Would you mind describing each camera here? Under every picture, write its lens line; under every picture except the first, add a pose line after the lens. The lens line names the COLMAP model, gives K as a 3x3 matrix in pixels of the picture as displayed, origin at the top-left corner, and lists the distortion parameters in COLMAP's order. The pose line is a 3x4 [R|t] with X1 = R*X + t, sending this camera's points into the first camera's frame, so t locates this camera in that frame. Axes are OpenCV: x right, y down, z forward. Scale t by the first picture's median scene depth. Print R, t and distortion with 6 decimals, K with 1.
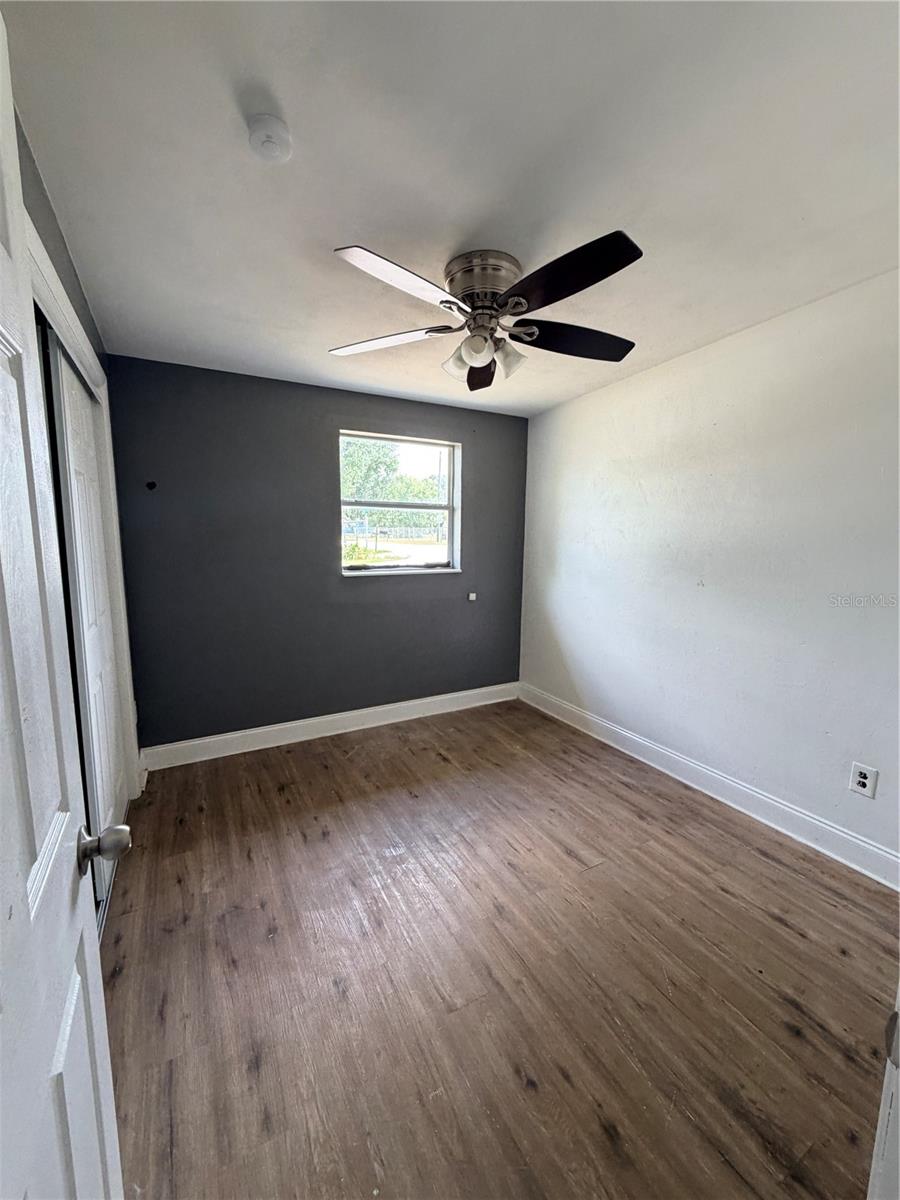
lens RADIAL K [[481.8, 0, 450.2], [0, 481.8, 596.9], [0, 0, 1]] dist [0.001661, 0.000074]
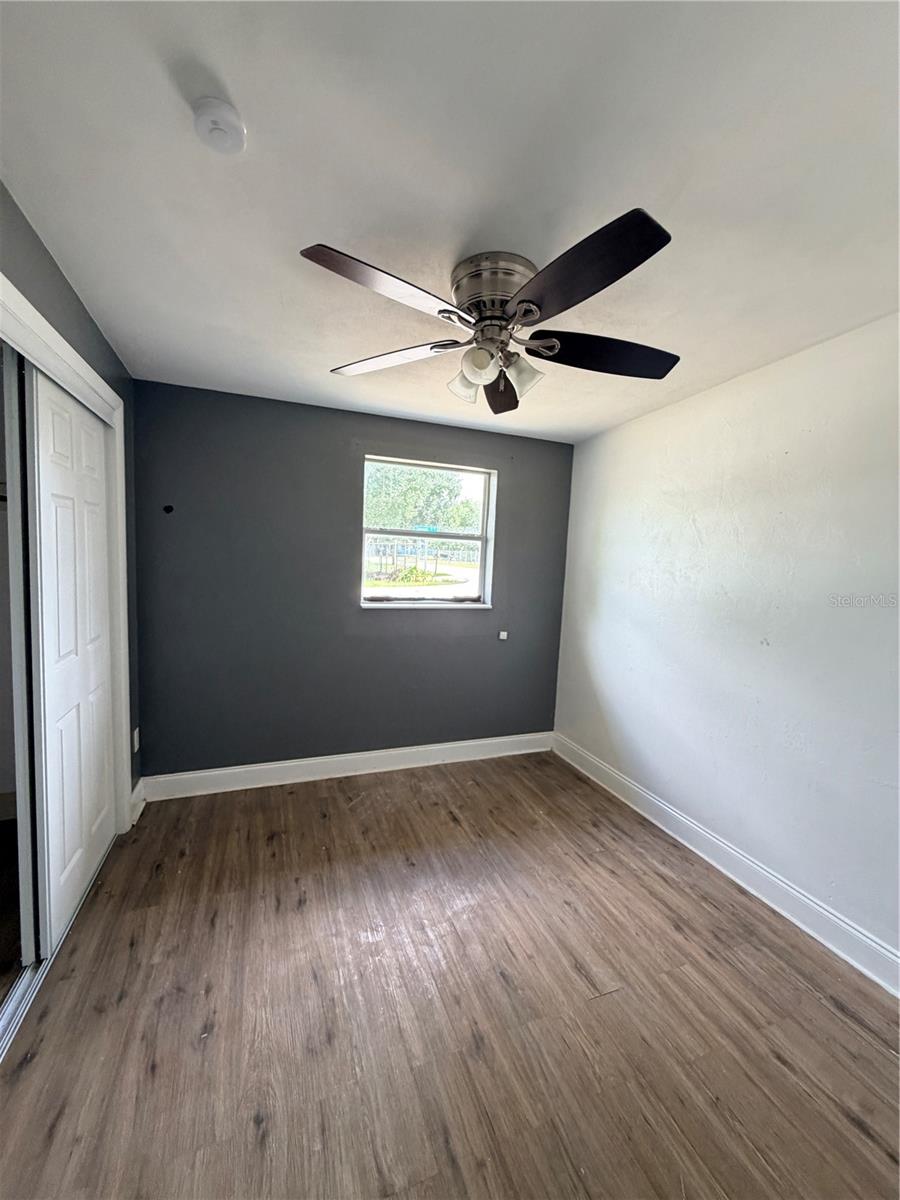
lens RADIAL K [[481.8, 0, 450.2], [0, 481.8, 596.9], [0, 0, 1]] dist [0.001661, 0.000074]
pose [[0.990438, 0.046530, -0.129875, 0.108956], [-0.052739, 0.997604, -0.044785, -0.048024], [0.127480, 0.051206, 0.990518, 0.132689]]
